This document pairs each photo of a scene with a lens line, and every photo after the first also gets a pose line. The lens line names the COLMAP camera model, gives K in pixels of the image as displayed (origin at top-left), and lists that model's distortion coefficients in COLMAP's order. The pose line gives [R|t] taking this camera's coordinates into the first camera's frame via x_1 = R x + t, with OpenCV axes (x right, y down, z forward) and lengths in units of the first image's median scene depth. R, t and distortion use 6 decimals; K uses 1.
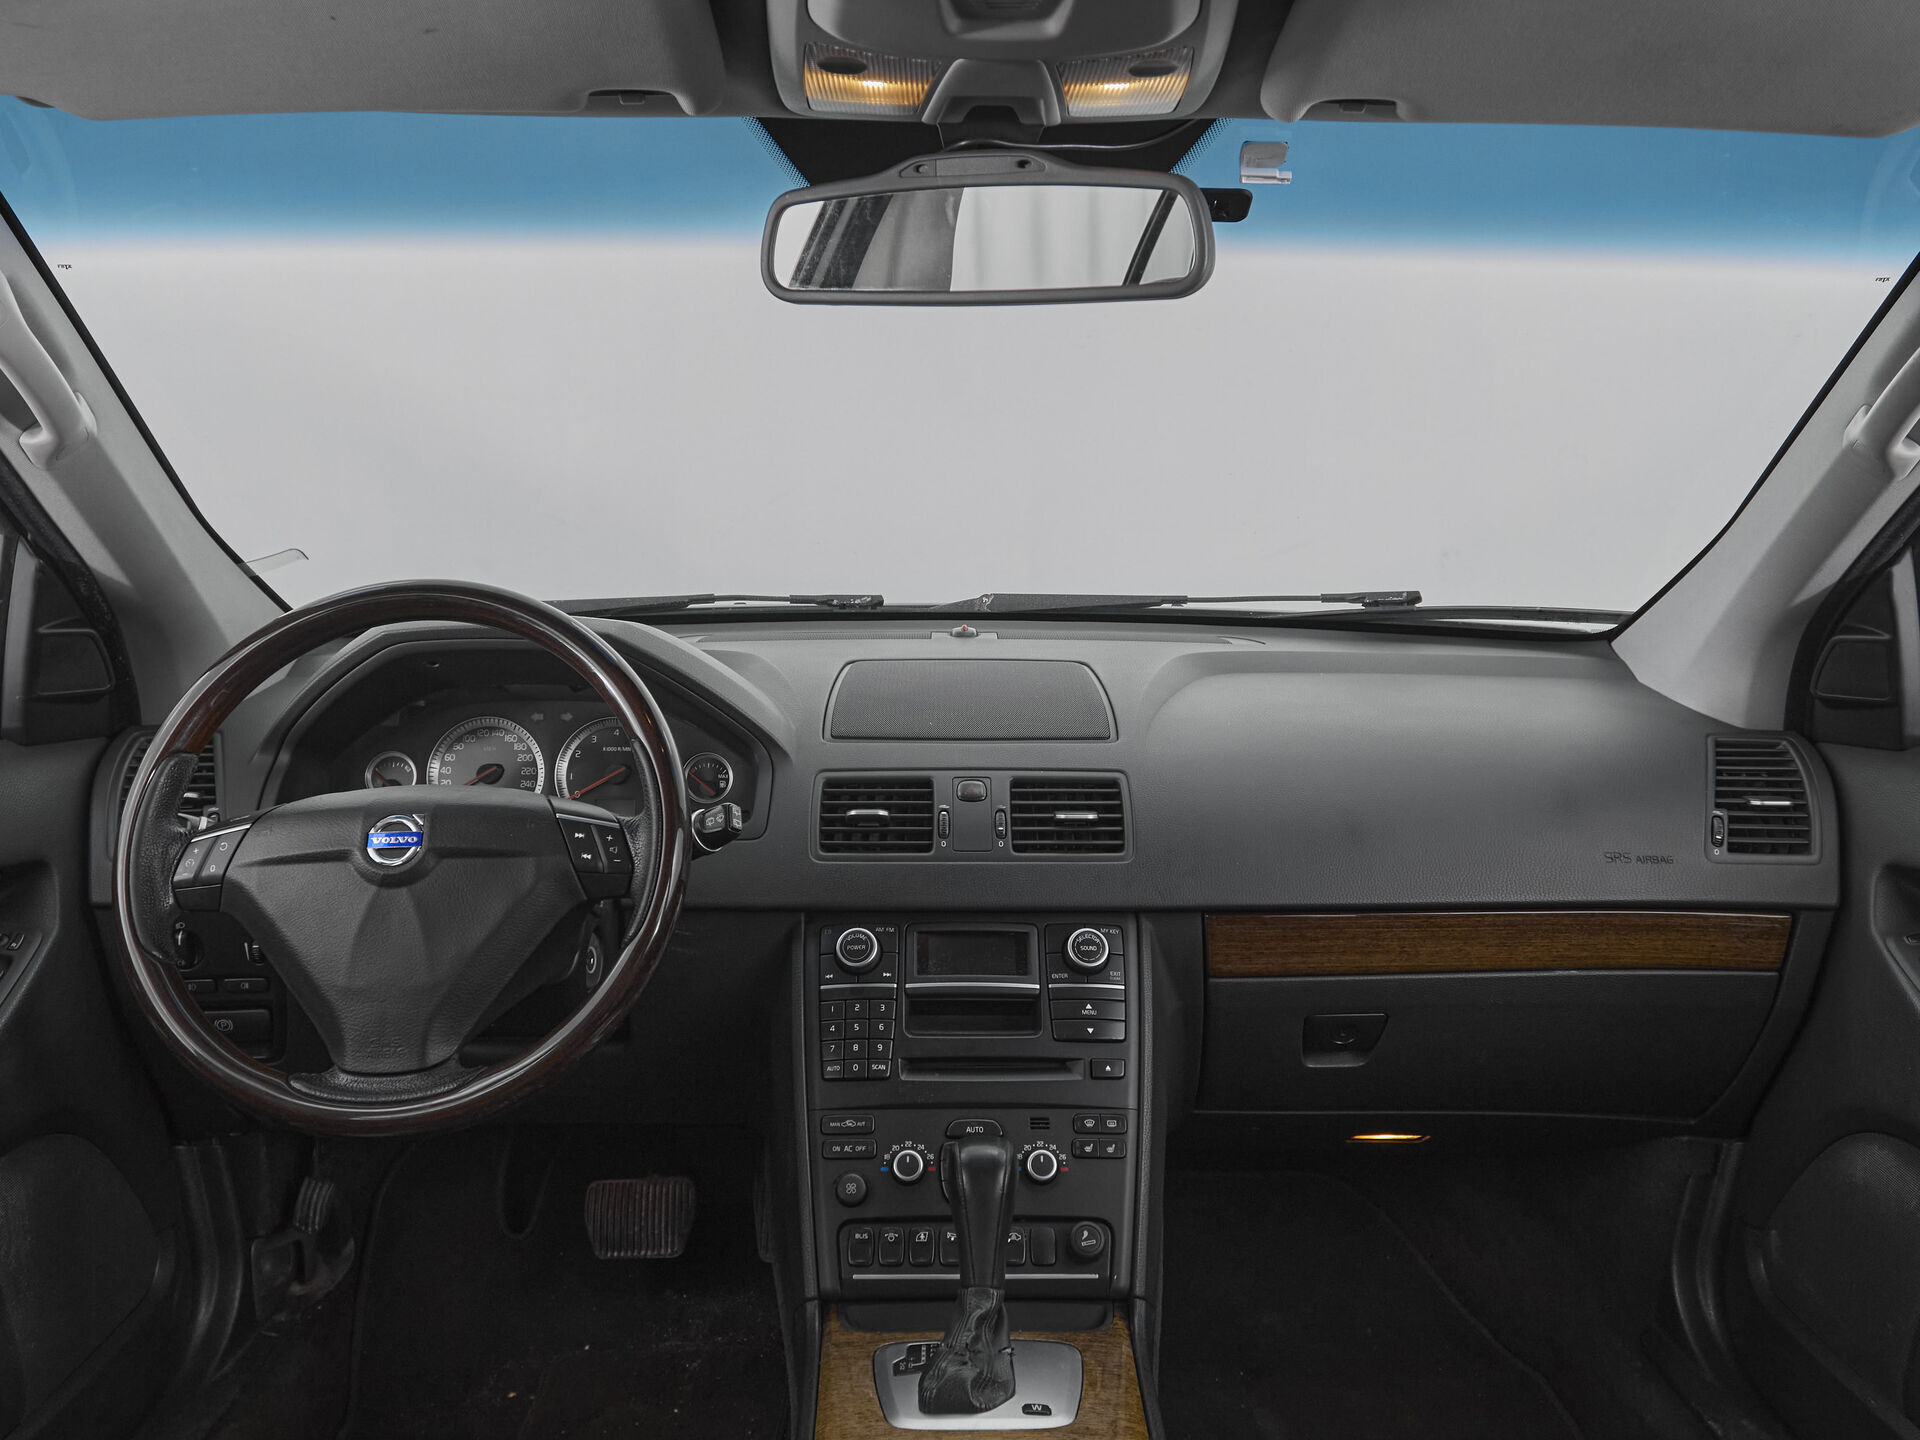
lens RADIAL K [[1081.9, 0, 957.6], [0, 1081.9, 796.4], [0, 0, 1]] dist [0.001845, 0.000129]
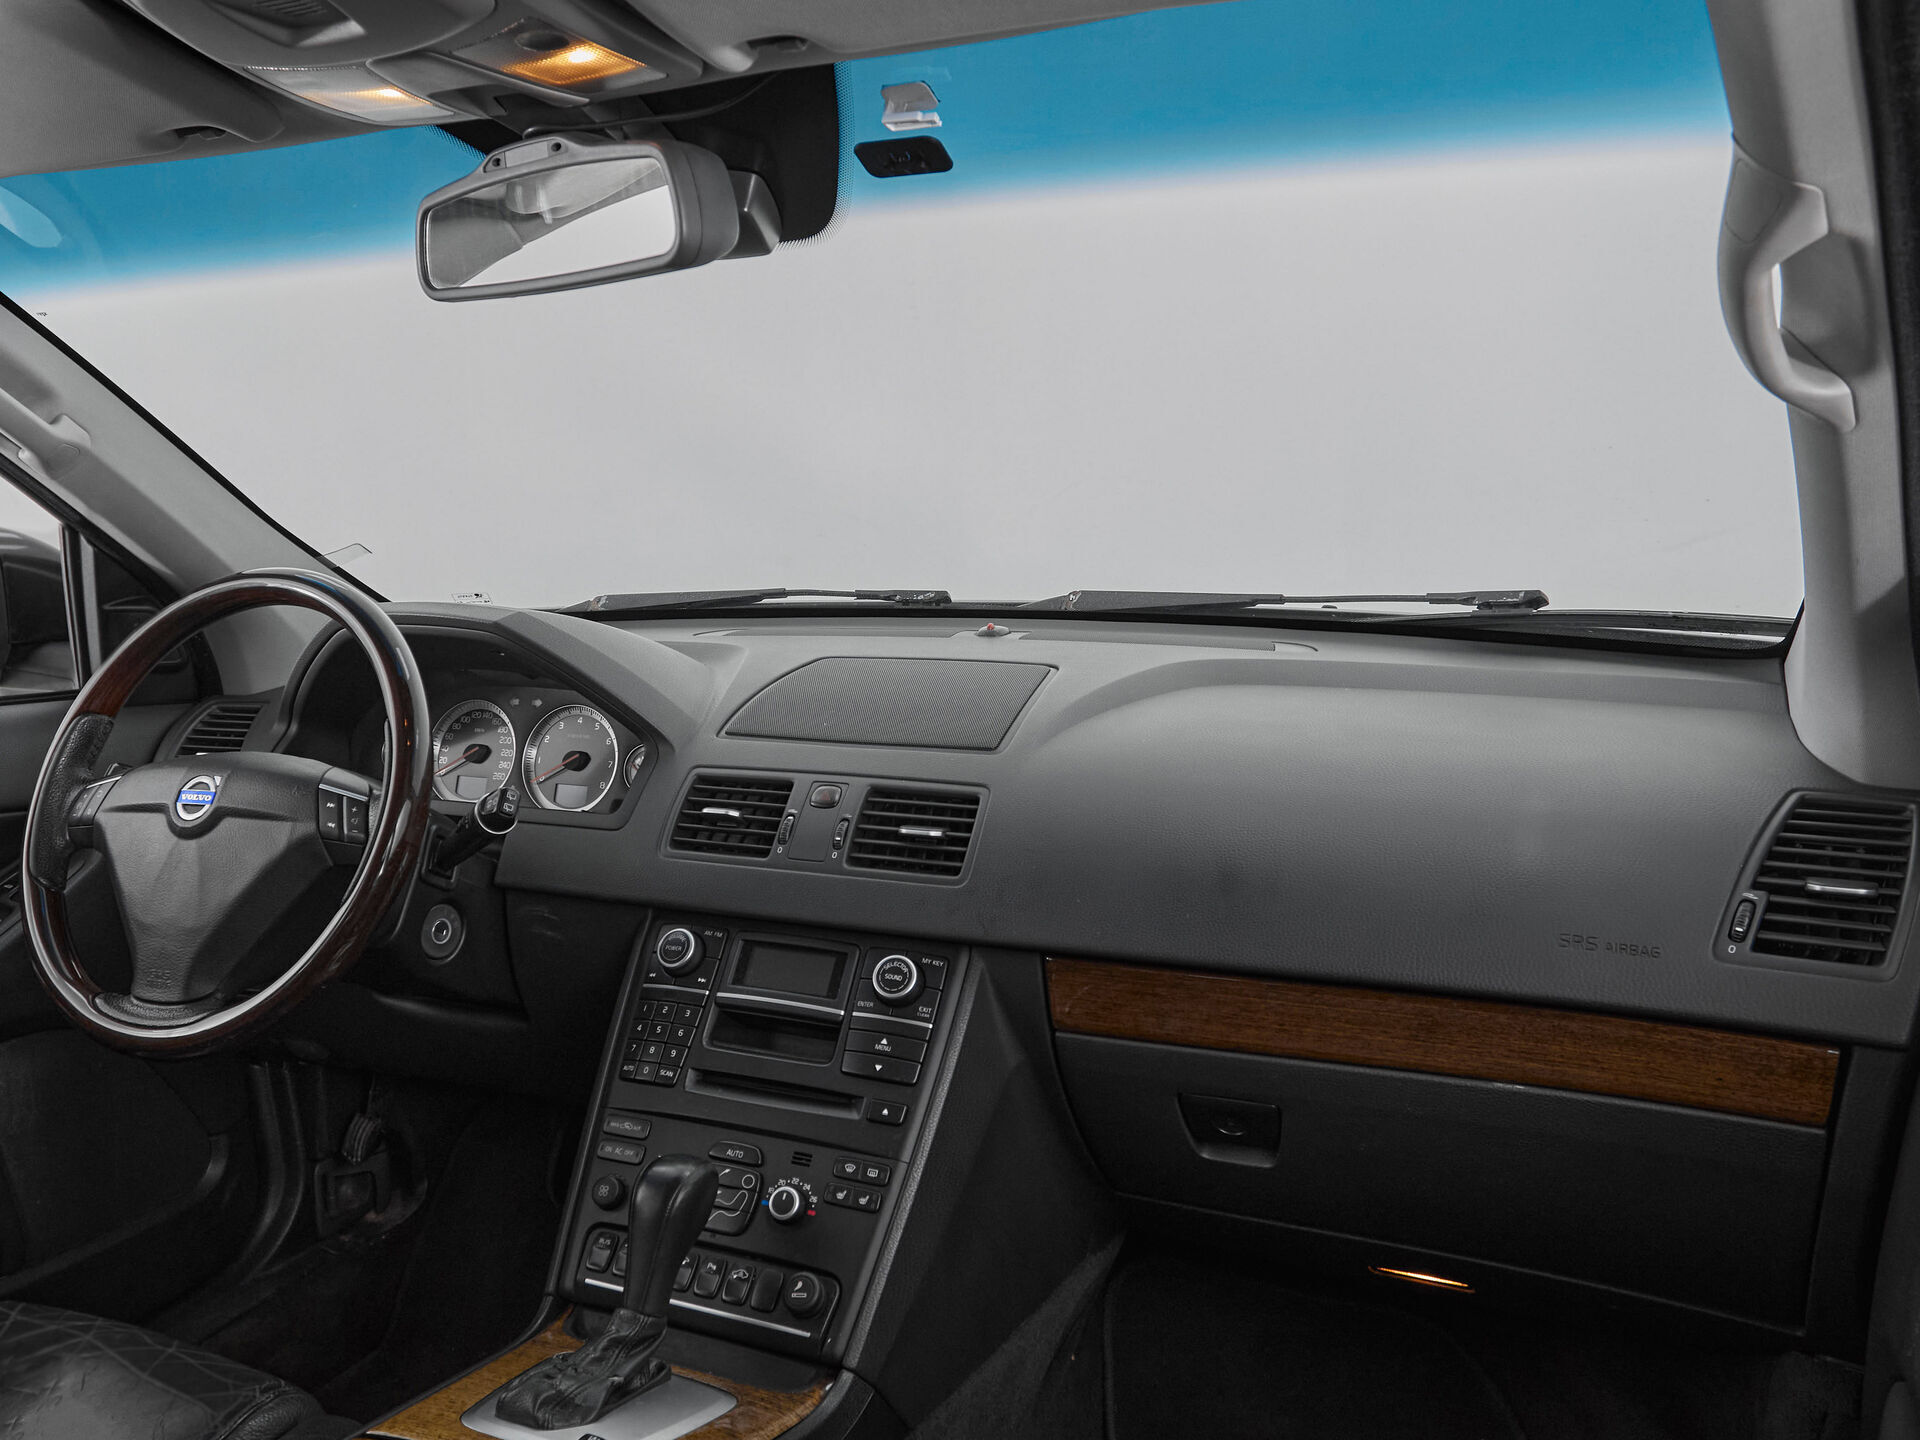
lens RADIAL K [[1188.7, 0, 957.7], [0, 1188.7, 782.0], [0, 0, 1]] dist [0.002767, 0.001666]
pose [[0.938719, 0.062567, -0.338958, 0.472674], [-0.072248, 0.997258, -0.016003, -0.009715], [0.337028, 0.039511, 0.940665, 0.073824]]
